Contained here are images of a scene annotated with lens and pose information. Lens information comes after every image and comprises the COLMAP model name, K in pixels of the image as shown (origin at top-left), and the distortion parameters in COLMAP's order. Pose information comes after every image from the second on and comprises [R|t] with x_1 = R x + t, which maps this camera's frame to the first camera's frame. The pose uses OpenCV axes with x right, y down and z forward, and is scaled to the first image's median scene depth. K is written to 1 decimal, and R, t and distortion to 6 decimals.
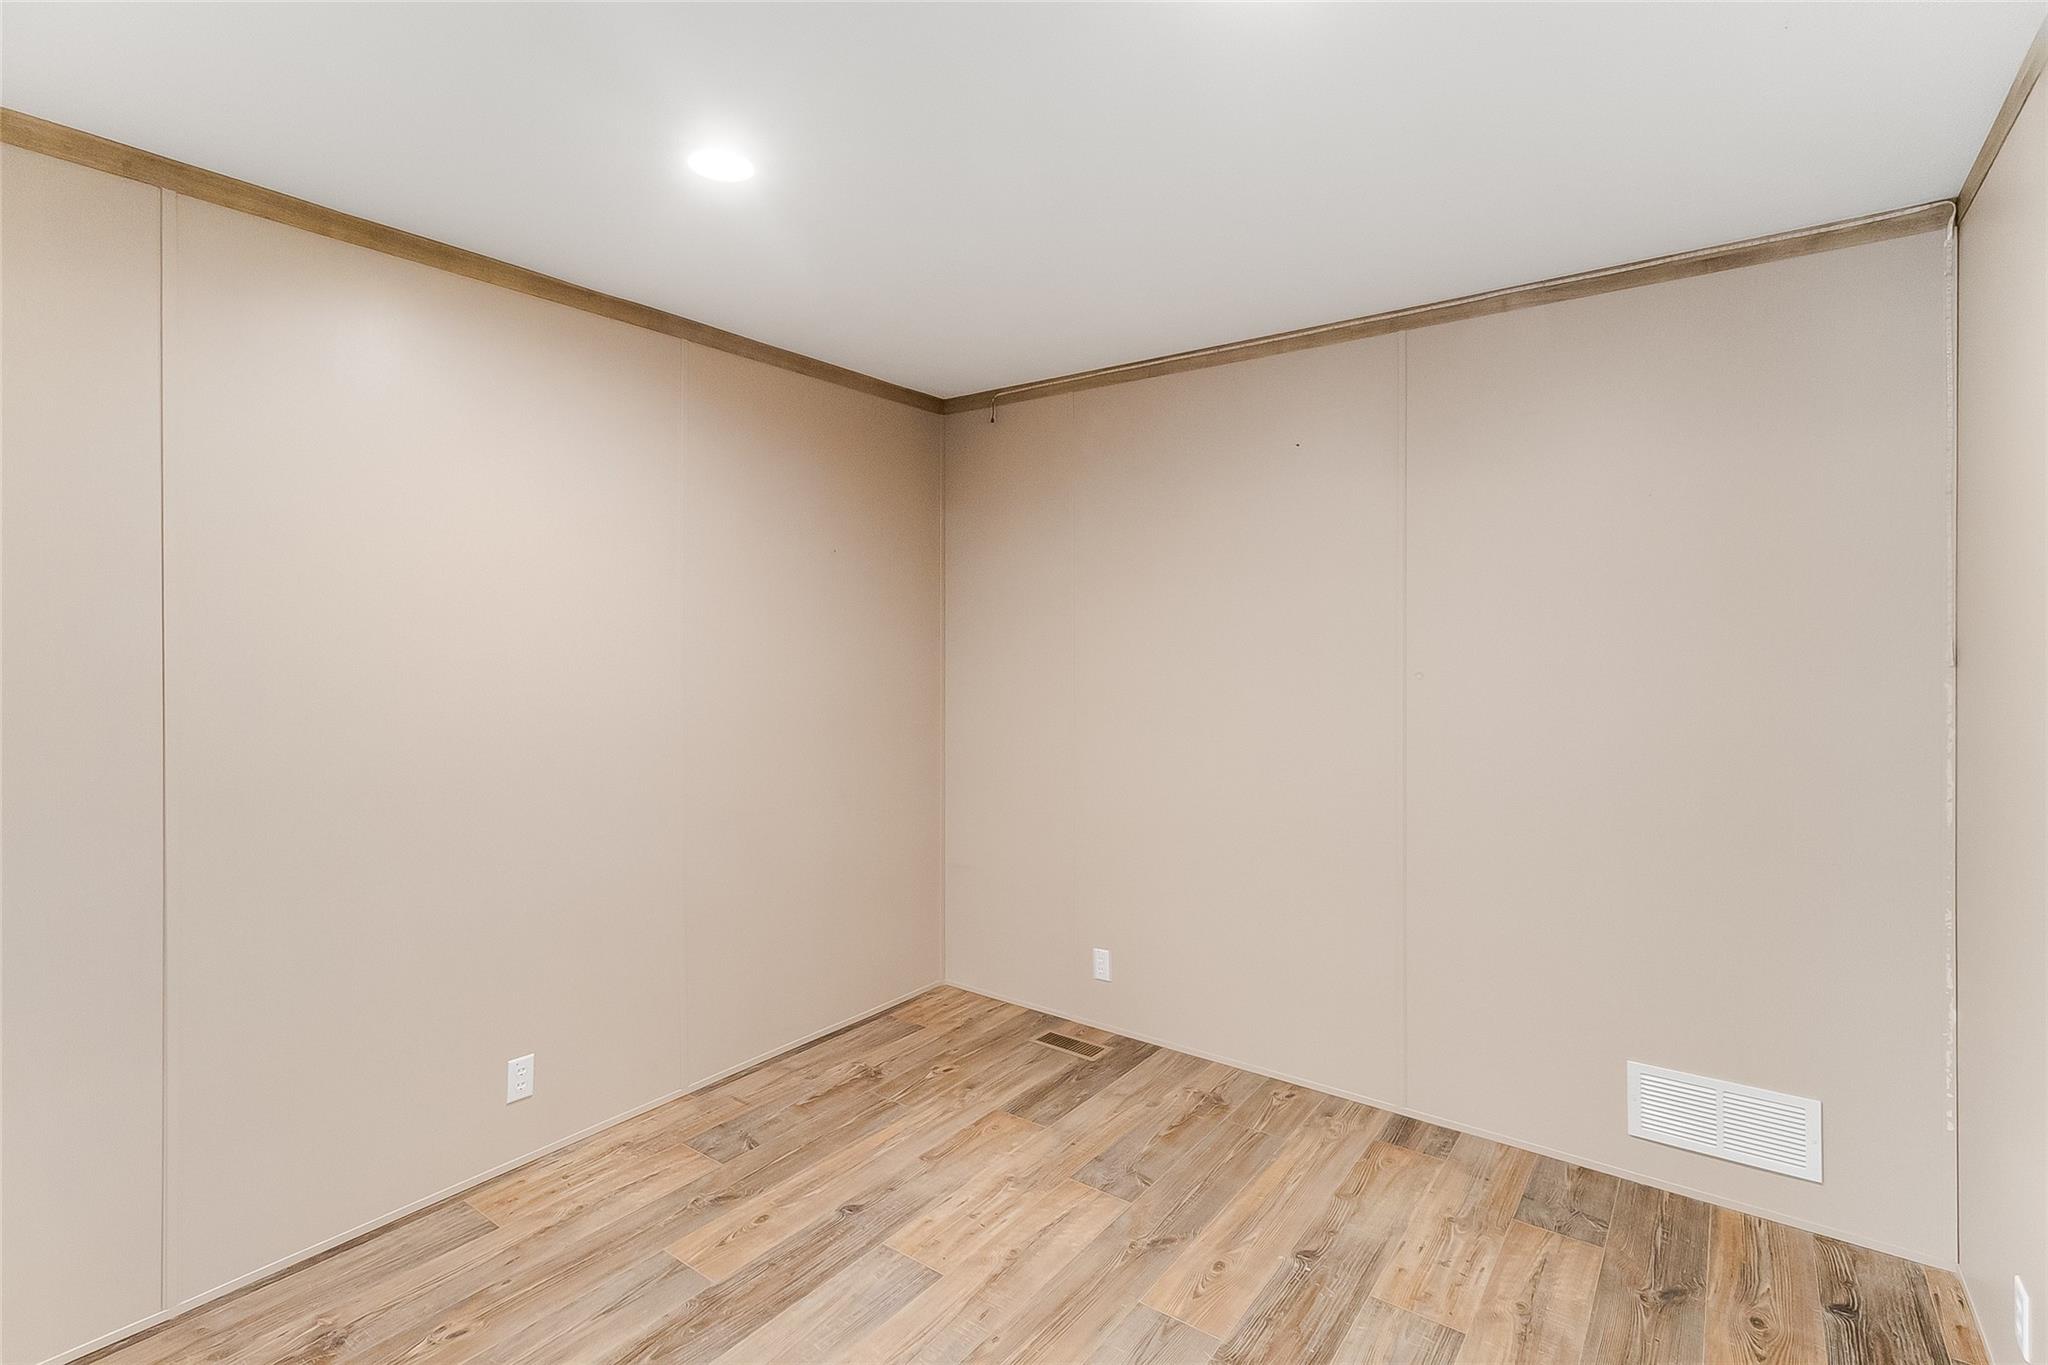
lens RADIAL K [[962.5, 0, 1050.1], [0, 962.5, 631.9], [0, 0, 1]] dist [0.018062, -0.000703]
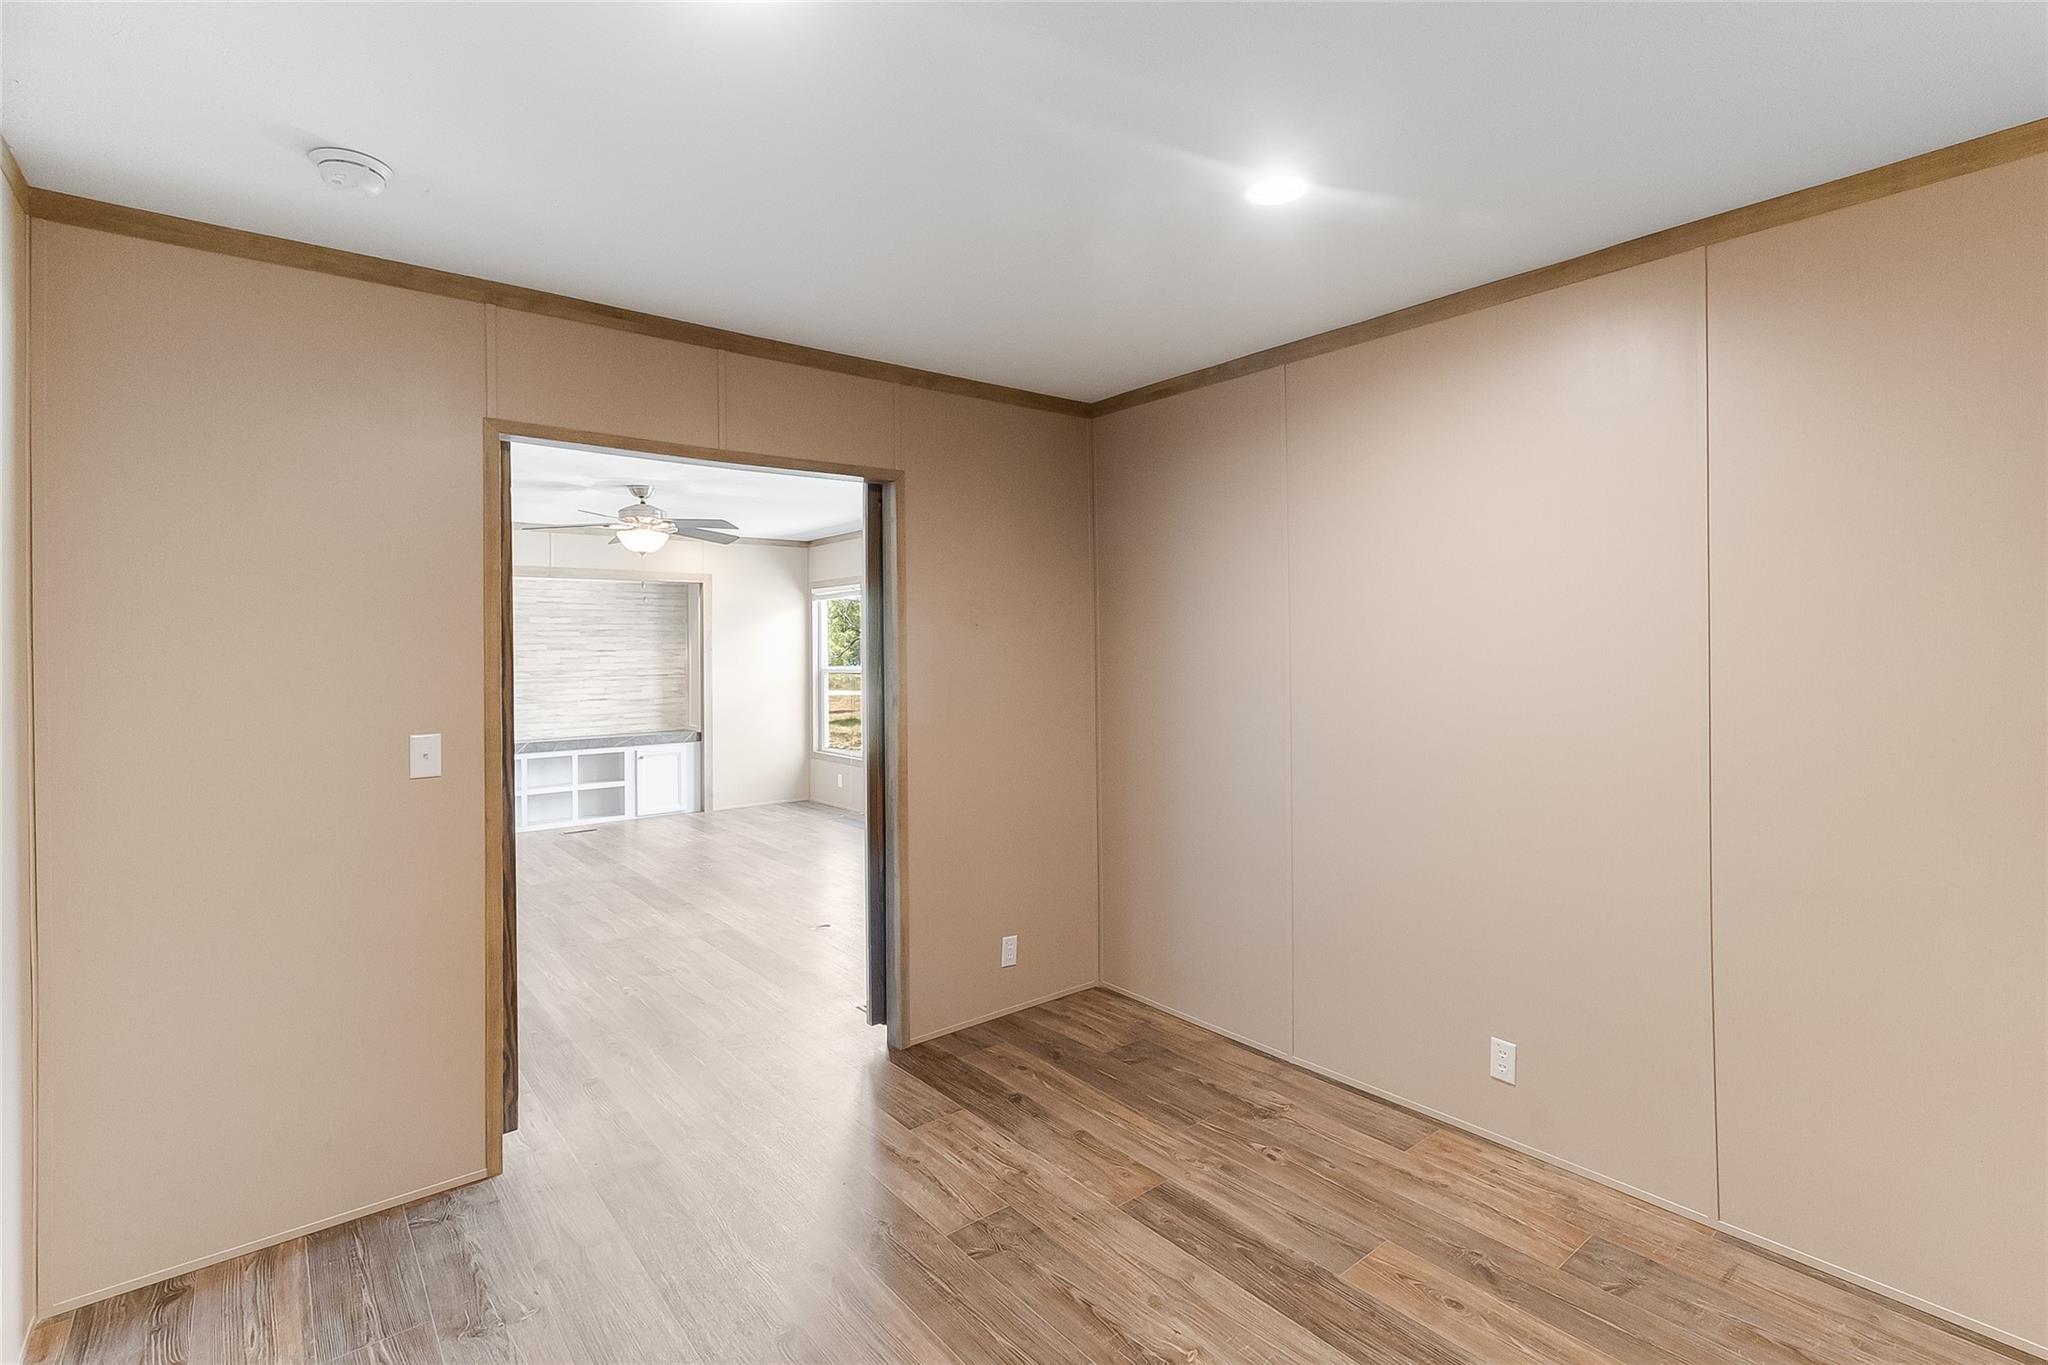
lens RADIAL K [[953.2, 0, 1035.0], [0, 953.2, 645.6], [0, 0, 1]] dist [-0.003035, 0.000337]
pose [[-0.259669, -0.002758, -0.965694, 0.906747], [0.018727, 0.999793, -0.007892, 0.023388], [0.965516, -0.020134, -0.259564, 1.265969]]
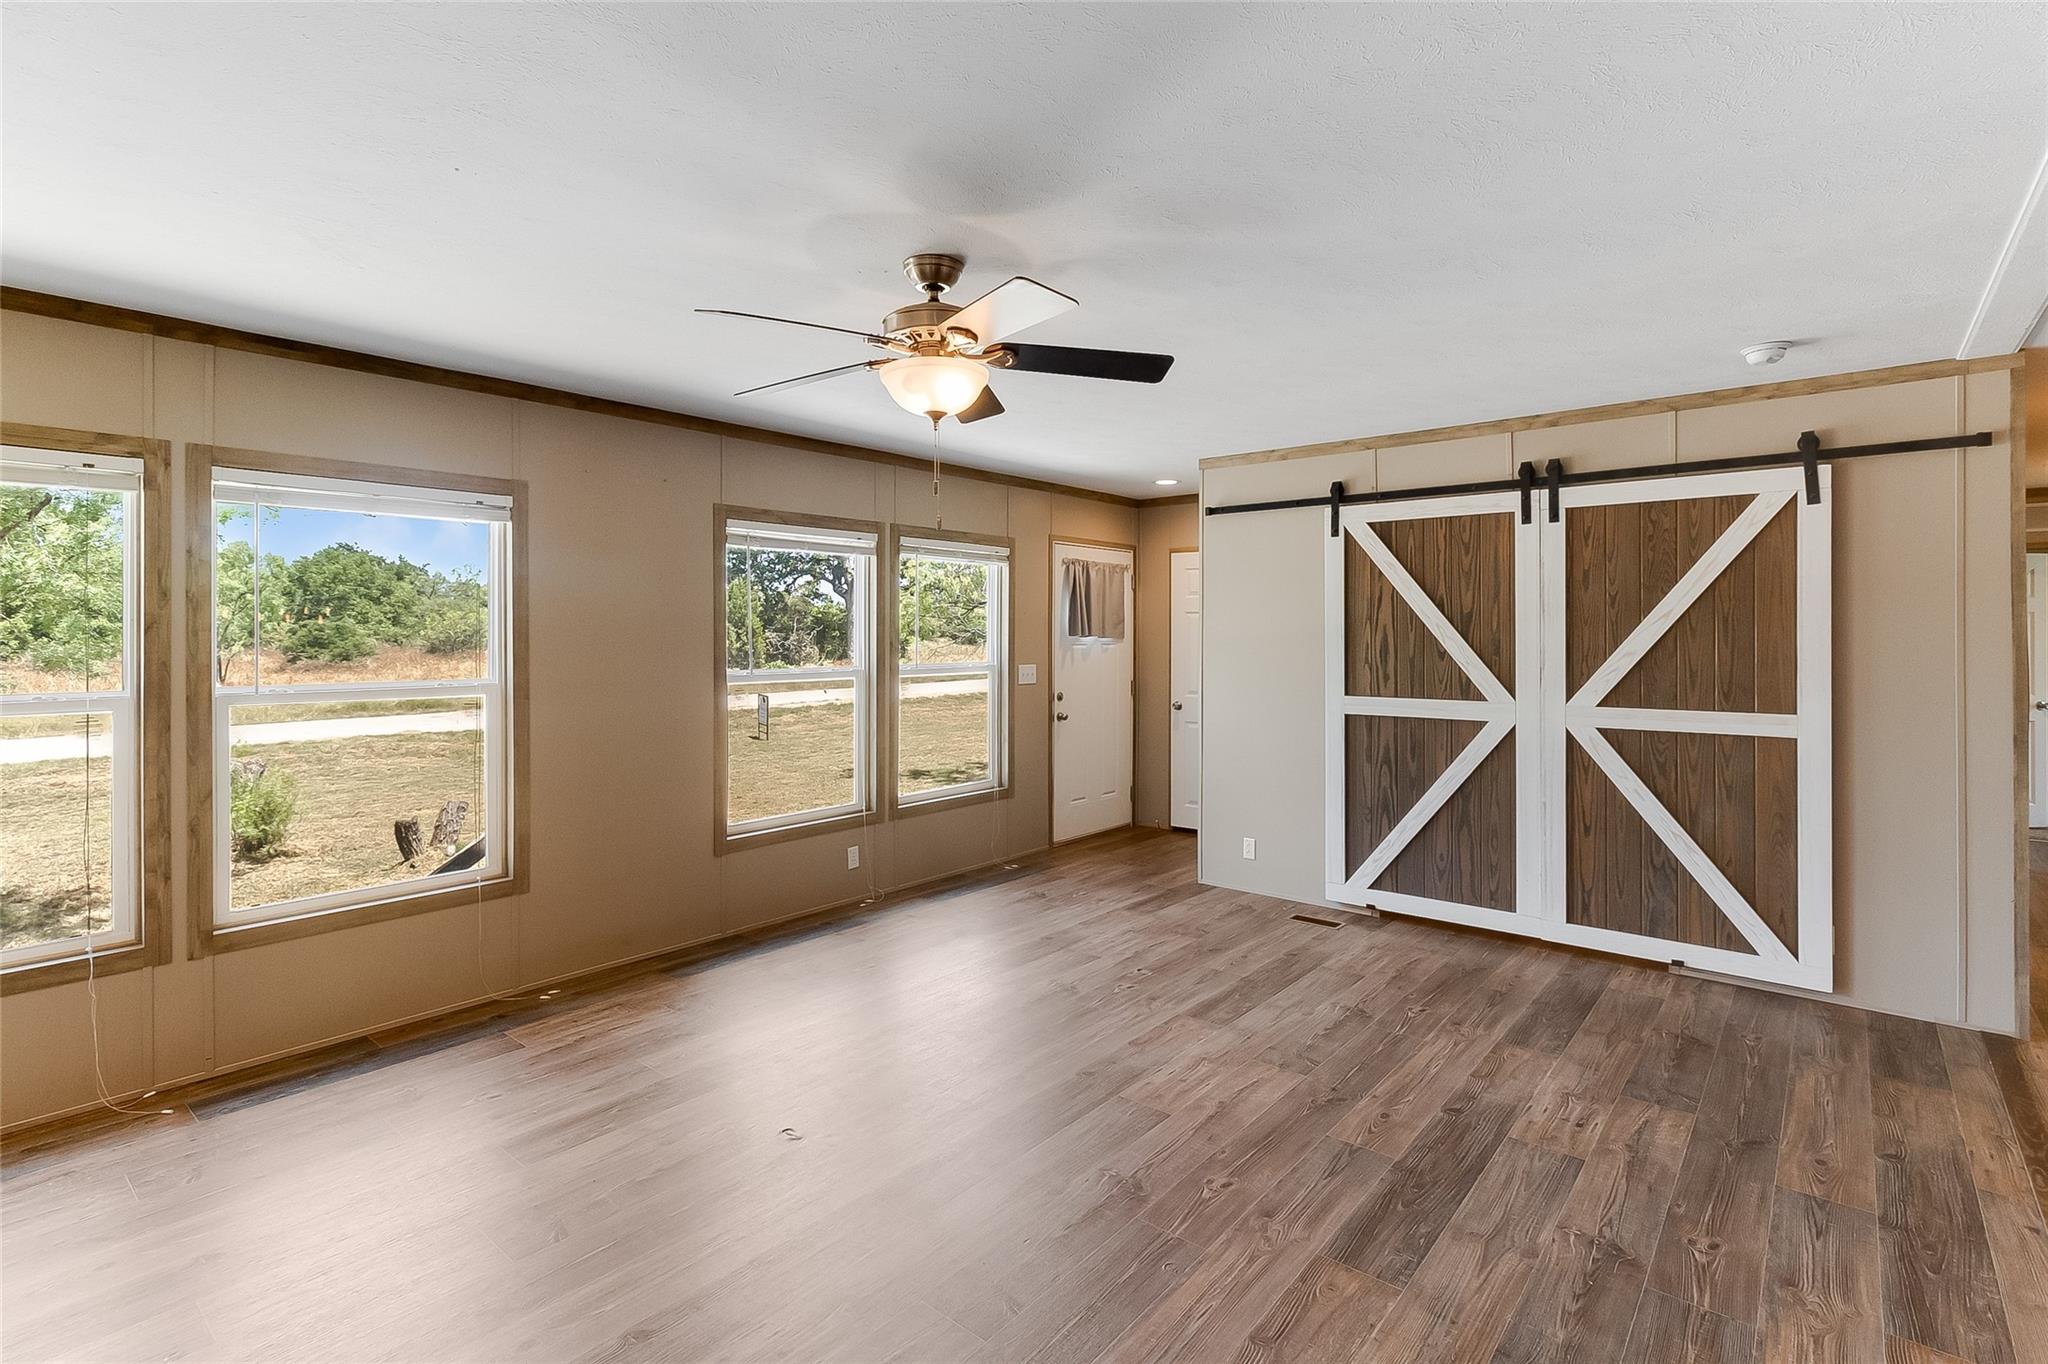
lens RADIAL K [[949.1, 0, 1024.0], [0, 949.1, 682.0], [0, 0, 1]] dist [-0.002732, 0.000672]
pose [[0.995847, -0.004632, -0.090922, -0.161191], [0.010038, 0.998202, 0.059091, -0.006494], [0.090485, -0.059759, 0.994103, -0.231718]]
